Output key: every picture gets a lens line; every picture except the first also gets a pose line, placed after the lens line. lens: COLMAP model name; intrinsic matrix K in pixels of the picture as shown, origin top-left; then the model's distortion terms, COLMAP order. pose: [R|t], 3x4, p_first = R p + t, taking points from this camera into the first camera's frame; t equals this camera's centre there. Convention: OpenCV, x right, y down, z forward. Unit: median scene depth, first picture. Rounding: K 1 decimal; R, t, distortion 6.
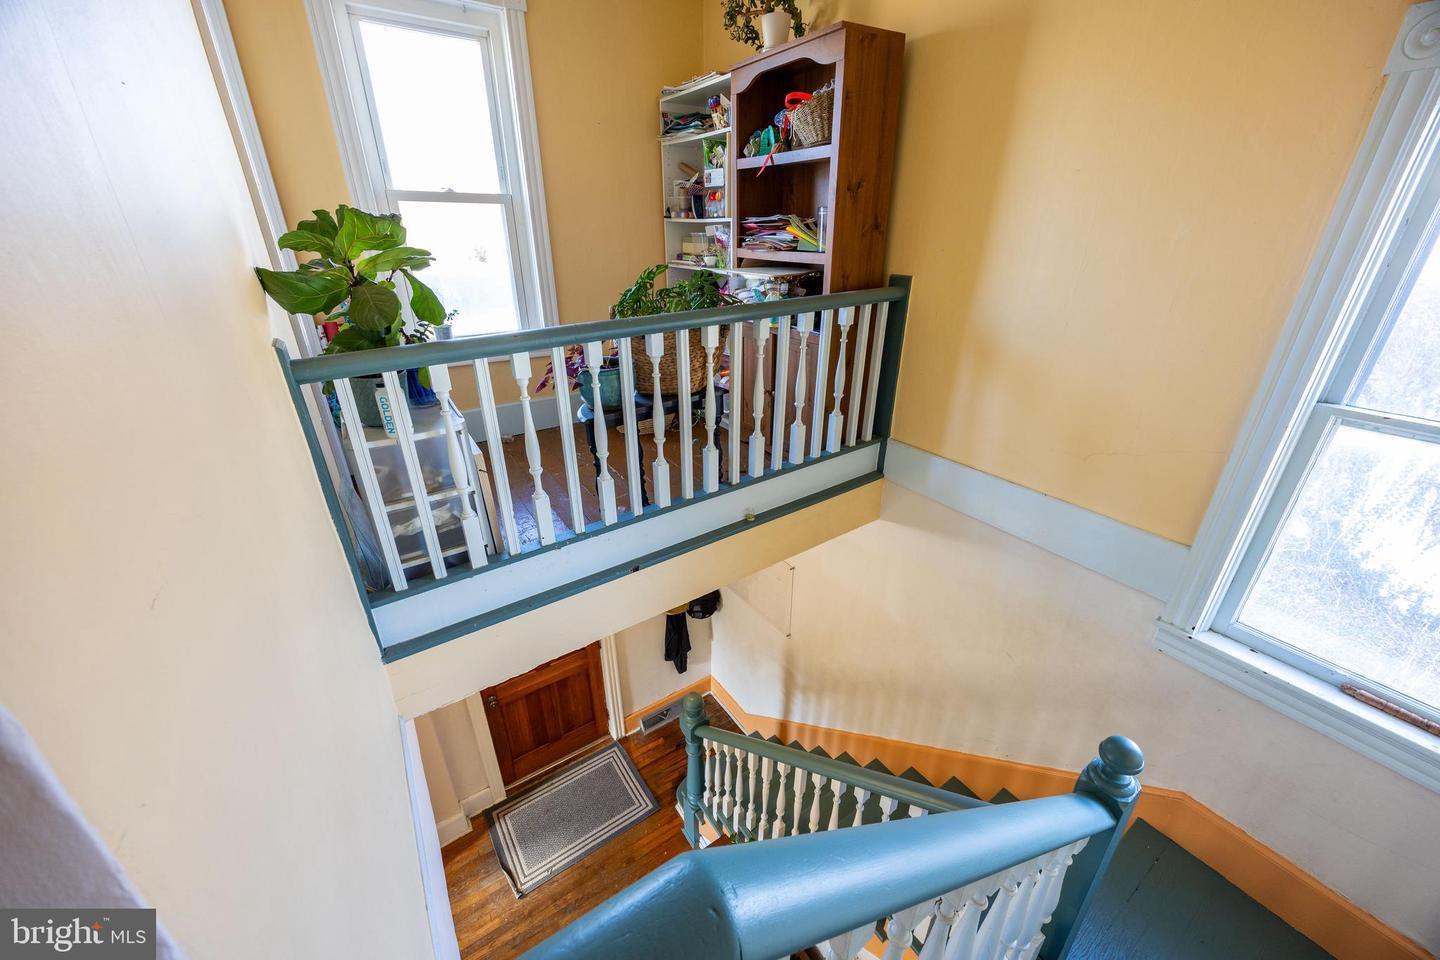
lens RADIAL K [[553.7, 0, 724.8], [0, 553.7, 475.3], [0, 0, 1]] dist [-0.001796, -0.000137]
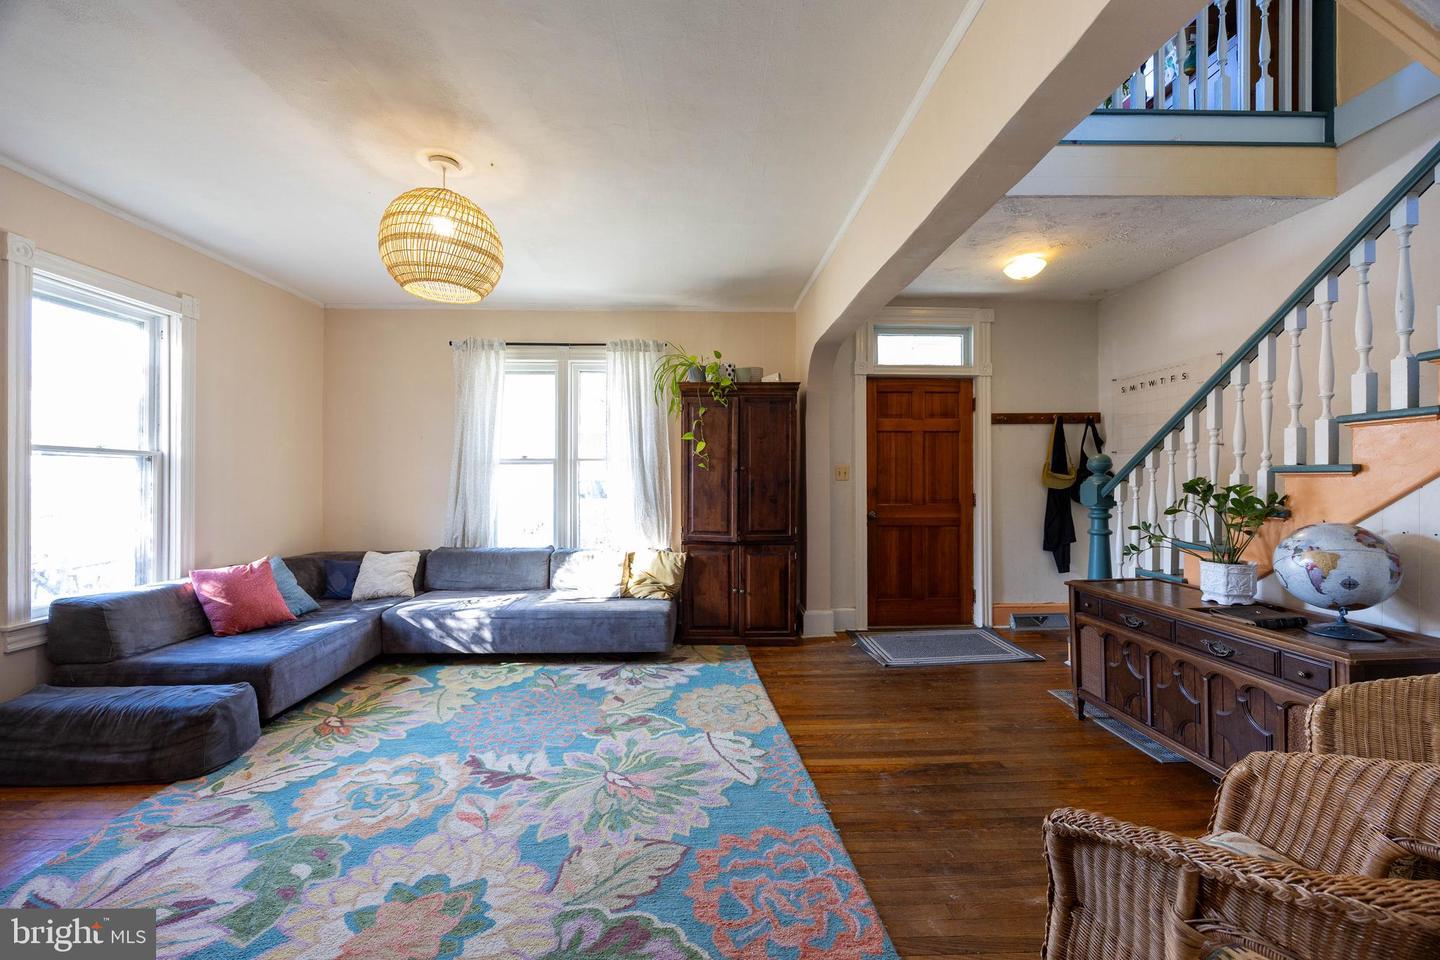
lens RADIAL K [[553.7, 0, 718.0], [0, 553.7, 473.9], [0, 0, 1]] dist [-0.001796, -0.000137]
pose [[0.852885, -0.005837, -0.522066, -0.093878], [-0.214681, 0.907572, -0.360866, 0.717455], [0.475919, 0.419855, 0.772802, -0.036151]]
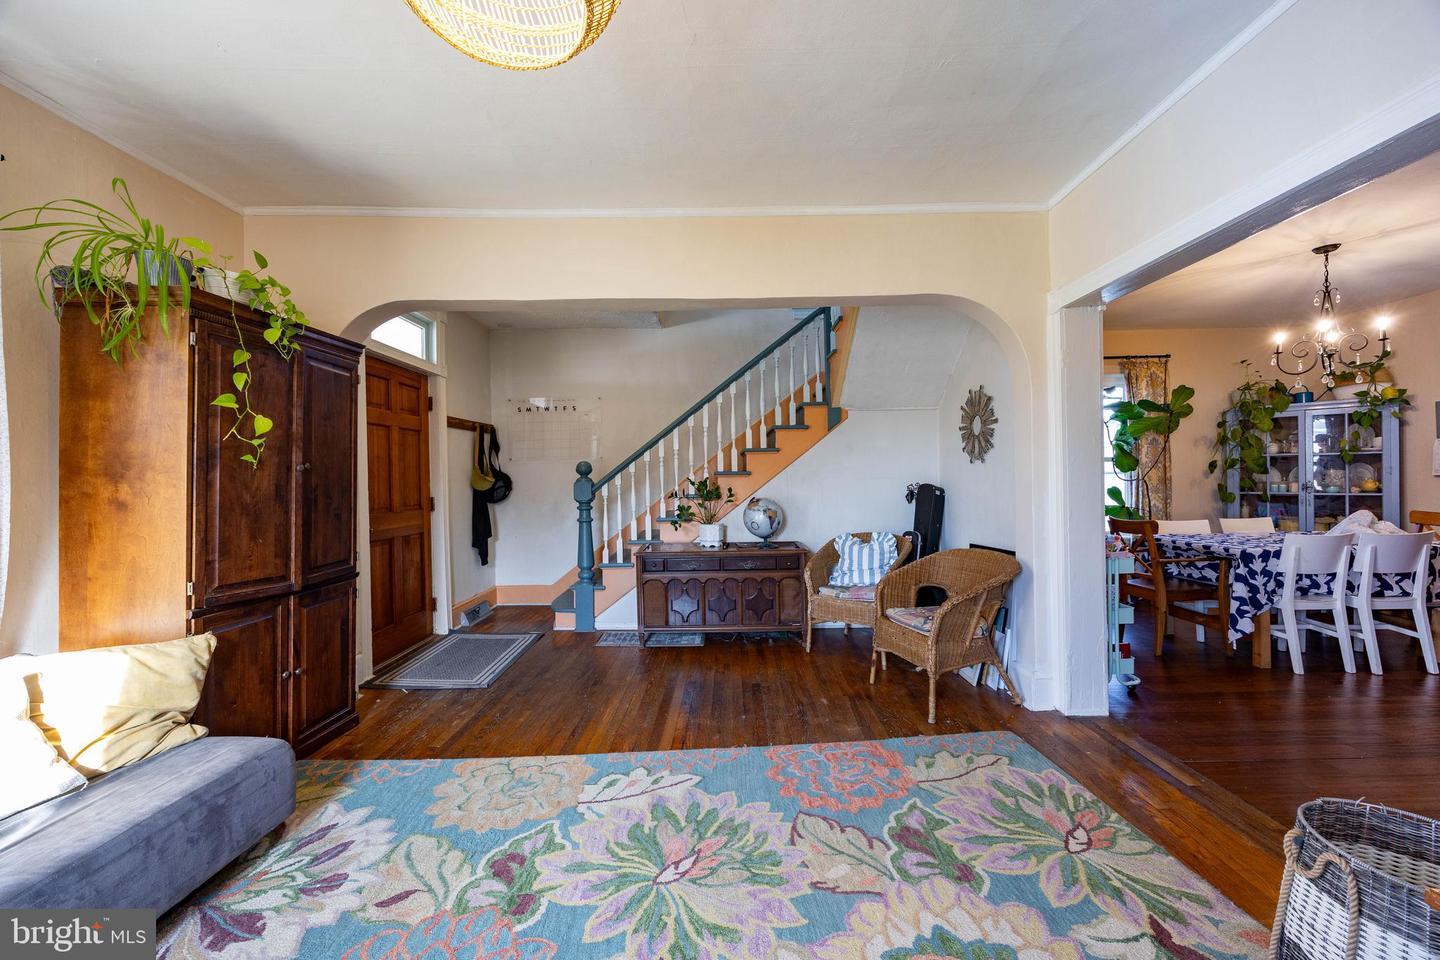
lens RADIAL K [[553.7, 0, 731.6], [0, 553.7, 477.4], [0, 0, 1]] dist [-0.001796, -0.000137]
pose [[0.548929, -0.005569, 0.835851, -0.743863], [0.356130, 0.906233, -0.227844, 0.659877], [-0.756207, 0.422741, 0.499441, 0.089099]]
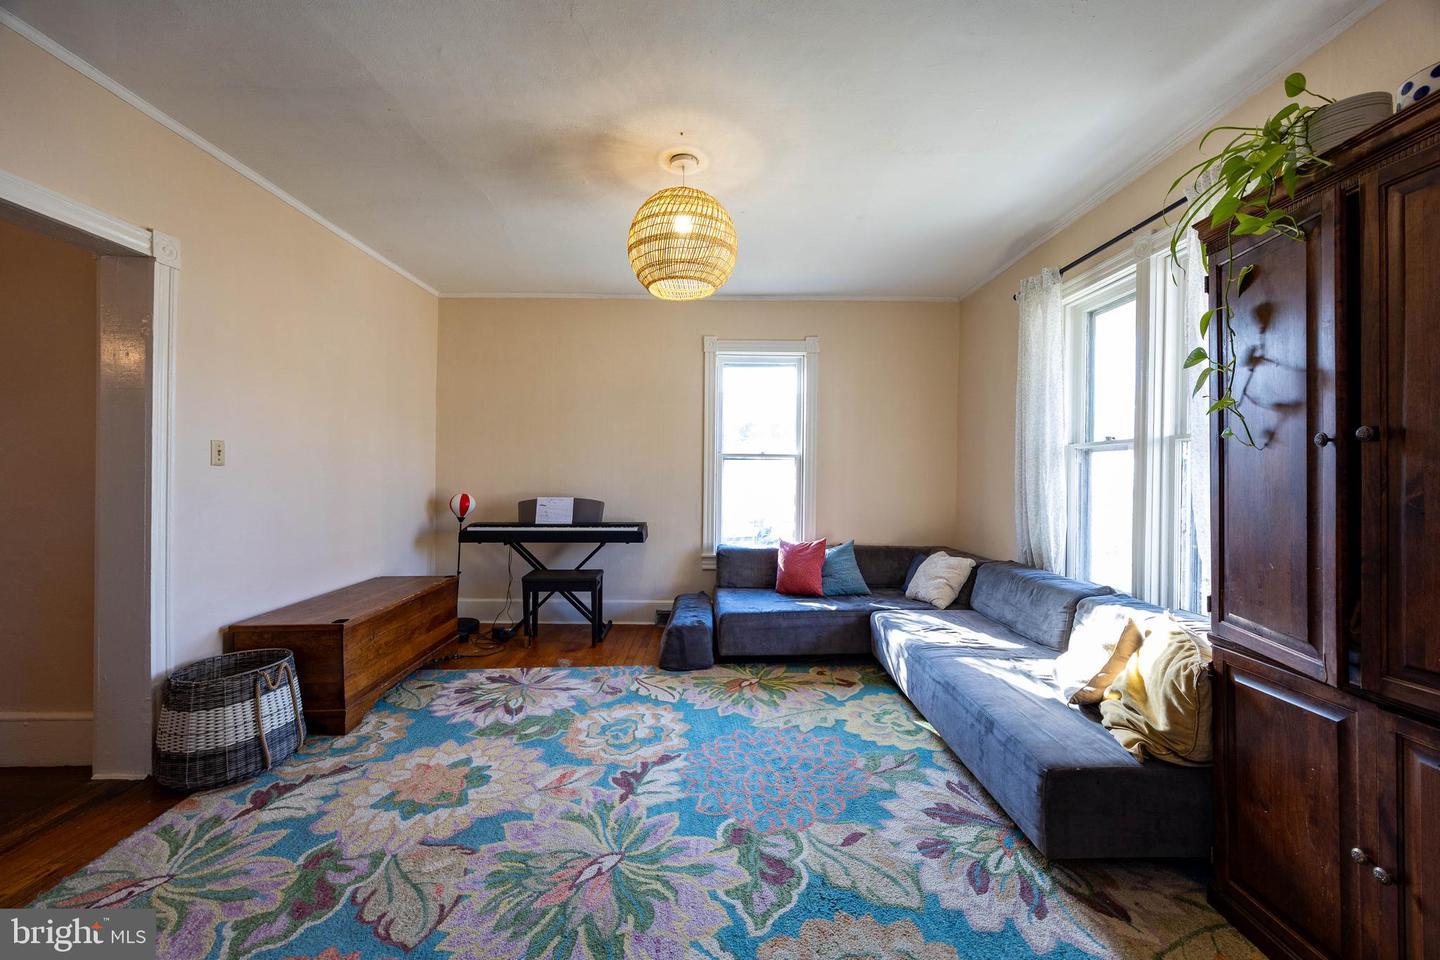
lens RADIAL K [[553.7, 0, 721.9], [0, 553.7, 477.7], [0, 0, 1]] dist [-0.001796, -0.000137]
pose [[-0.540596, 0.001141, -0.841281, -0.161240], [-0.349148, 0.909507, 0.225592, 0.445261], [0.765409, 0.415686, -0.491278, 0.573103]]
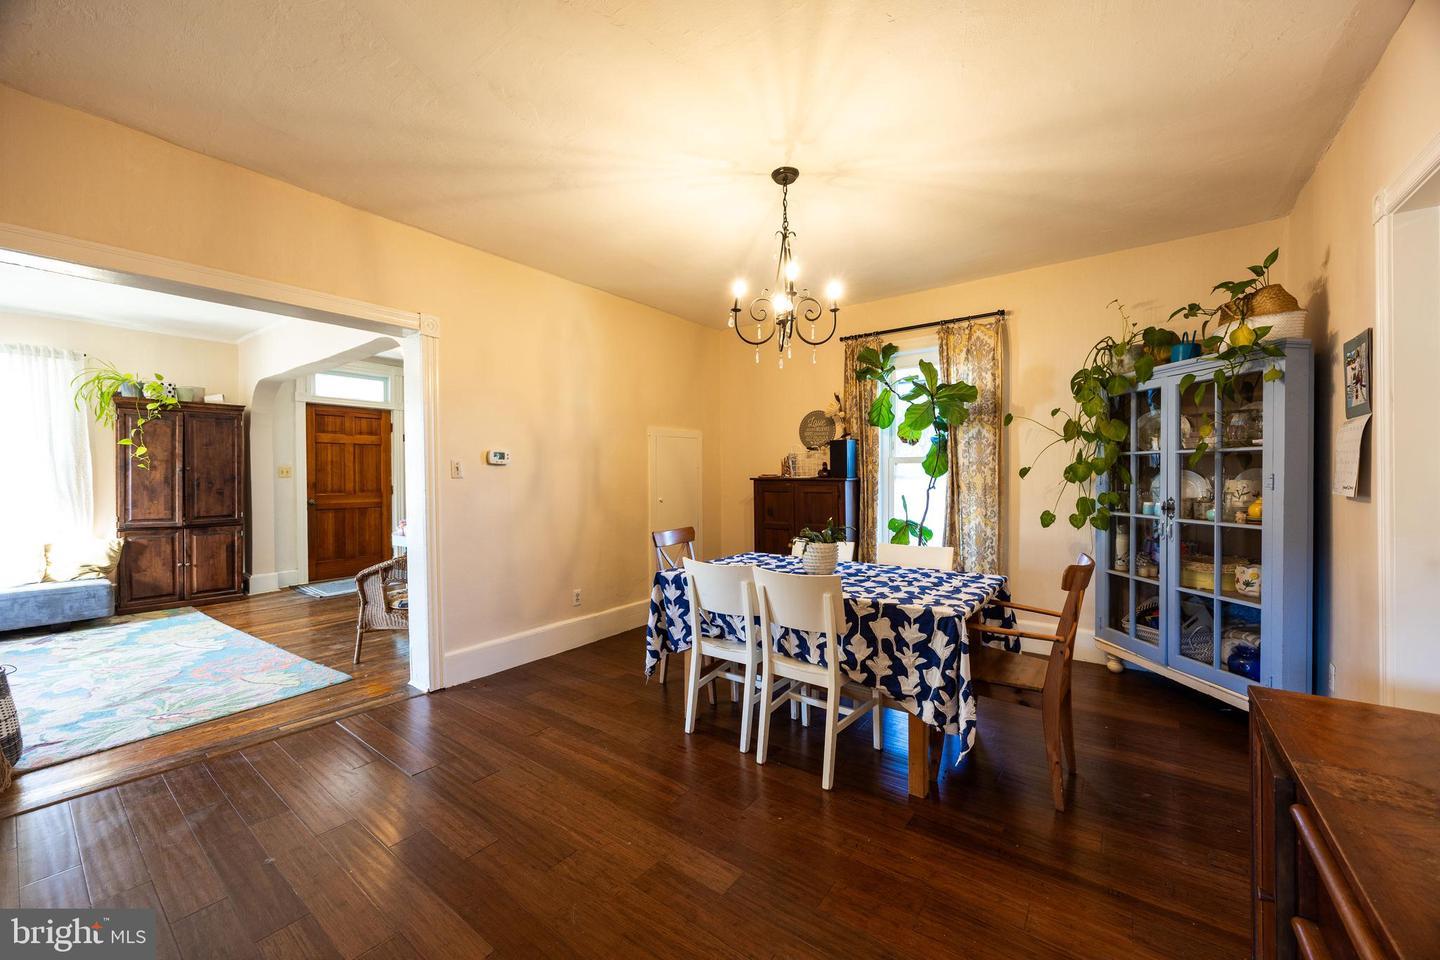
lens RADIAL K [[553.7, 0, 725.5], [0, 553.7, 481.4], [0, 0, 1]] dist [-0.001796, -0.000137]
pose [[0.943796, -0.004653, 0.330496, 0.145183], [0.136521, 0.916111, -0.376966, 0.984761], [-0.301017, 0.400898, 0.865257, -0.641690]]
